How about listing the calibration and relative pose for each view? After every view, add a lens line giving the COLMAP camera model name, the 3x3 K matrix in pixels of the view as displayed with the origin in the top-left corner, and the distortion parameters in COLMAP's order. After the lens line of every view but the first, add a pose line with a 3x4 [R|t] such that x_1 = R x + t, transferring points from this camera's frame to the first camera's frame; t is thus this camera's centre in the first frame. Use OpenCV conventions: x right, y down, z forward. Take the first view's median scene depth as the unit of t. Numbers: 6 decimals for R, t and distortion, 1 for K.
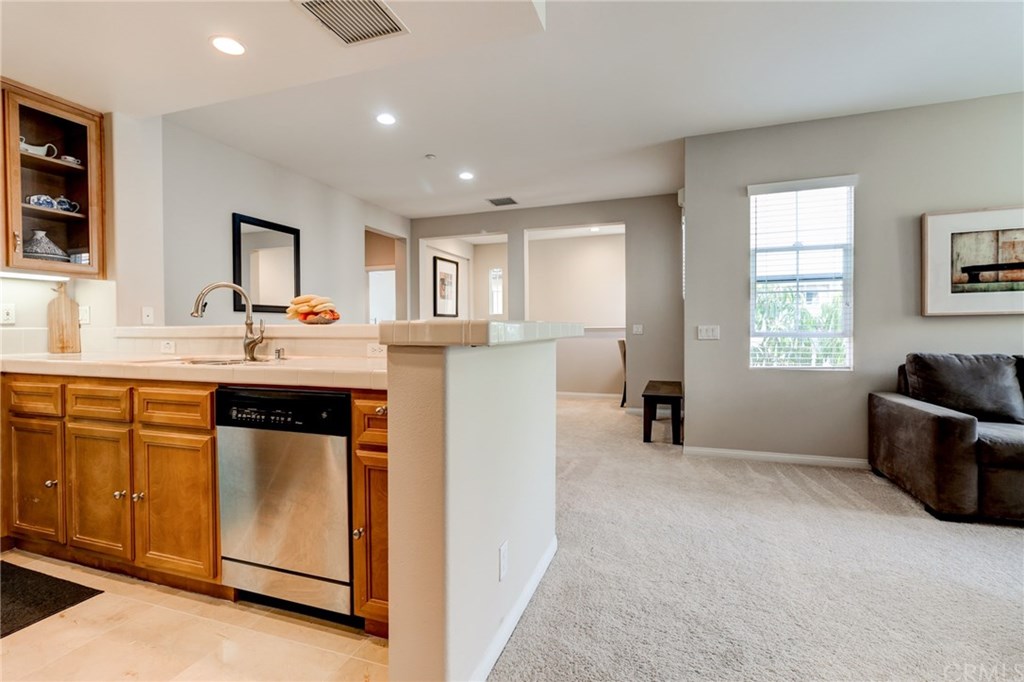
lens RADIAL K [[485.2, 0, 510.8], [0, 485.2, 336.2], [0, 0, 1]] dist [0.001961, 0.000070]
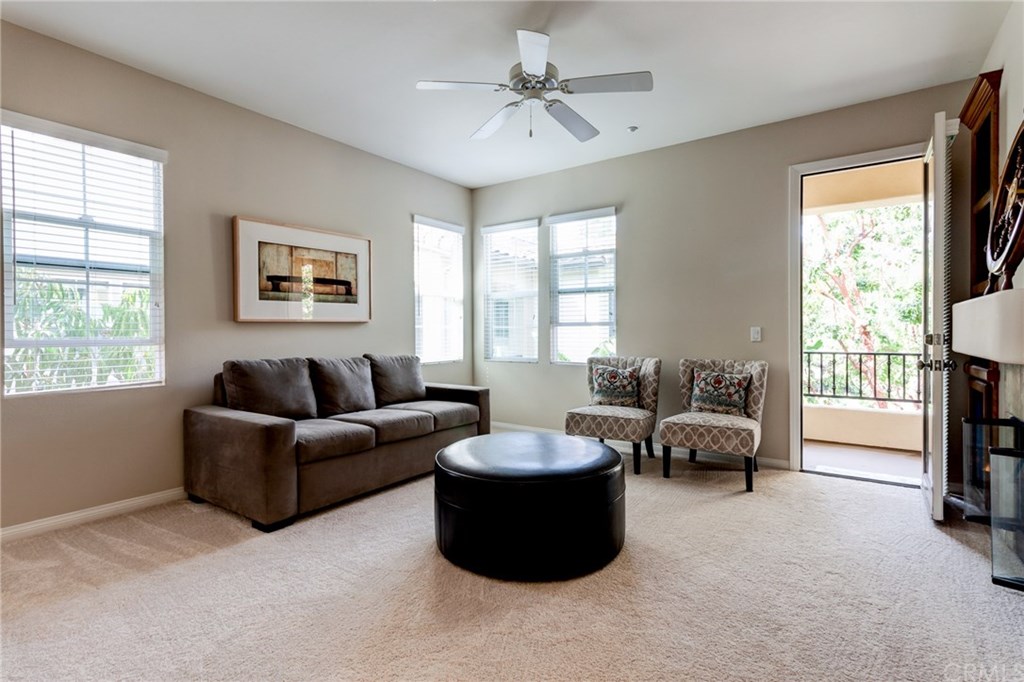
lens RADIAL K [[485.2, 0, 510.8], [0, 485.2, 336.2], [0, 0, 1]] dist [0.001961, 0.000070]
pose [[0.272028, -0.002458, 0.962286, 0.070973], [0.014892, 0.999888, -0.001656, -0.002758], [-0.962174, 0.014781, 0.272034, 0.219525]]
